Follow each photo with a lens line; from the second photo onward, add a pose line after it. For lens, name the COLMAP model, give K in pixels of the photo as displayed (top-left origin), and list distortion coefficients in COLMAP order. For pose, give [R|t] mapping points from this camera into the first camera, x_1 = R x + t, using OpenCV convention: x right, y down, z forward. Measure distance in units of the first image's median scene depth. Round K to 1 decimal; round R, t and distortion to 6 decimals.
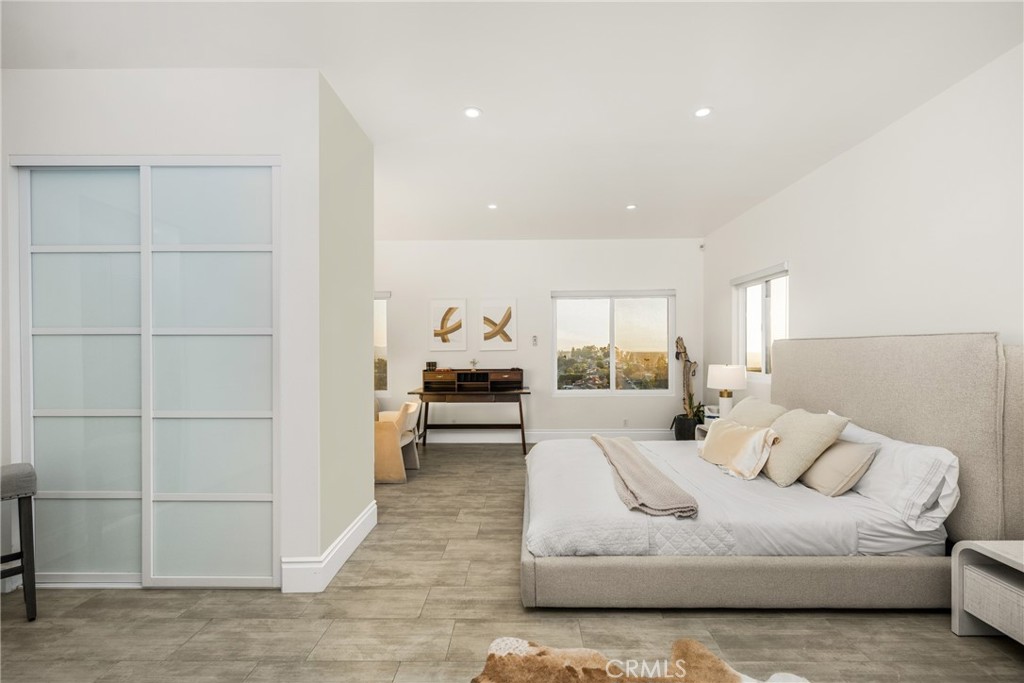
lens RADIAL K [[449.8, 0, 516.4], [0, 449.8, 352.1], [0, 0, 1]] dist [0.003464, 0.000571]
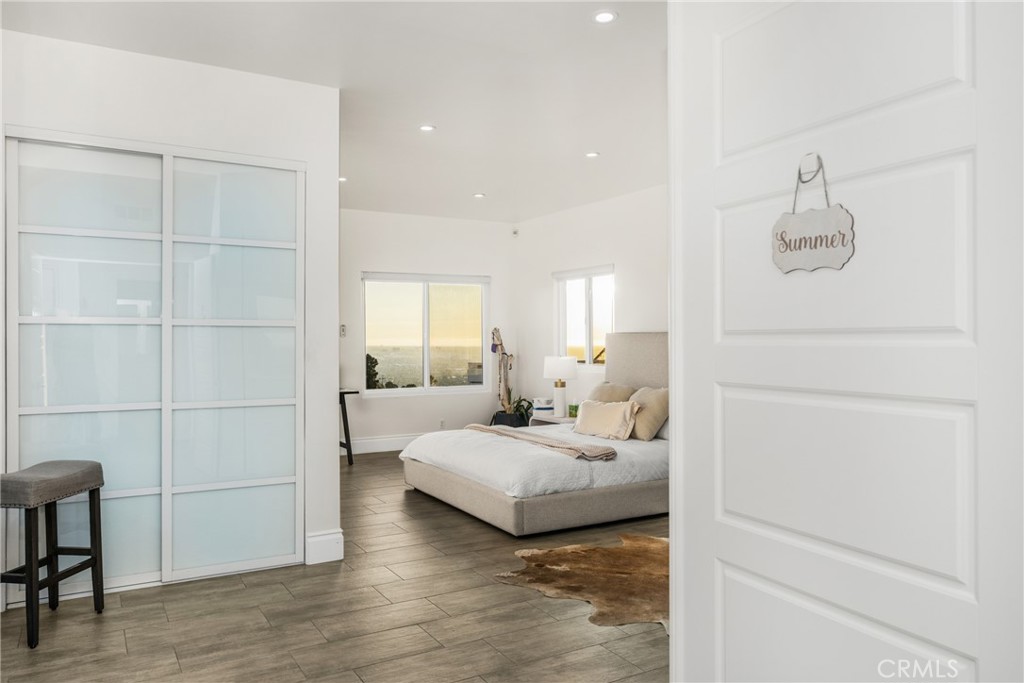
lens RADIAL K [[691.1, 0, 509.1], [0, 691.1, 339.3], [0, 0, 1]] dist [0.003458, 0.001734]
pose [[0.863340, 0.002540, 0.504616, -0.471041], [0.001959, 0.999963, -0.008385, 0.002494], [-0.504619, 0.008227, 0.863303, -0.341885]]
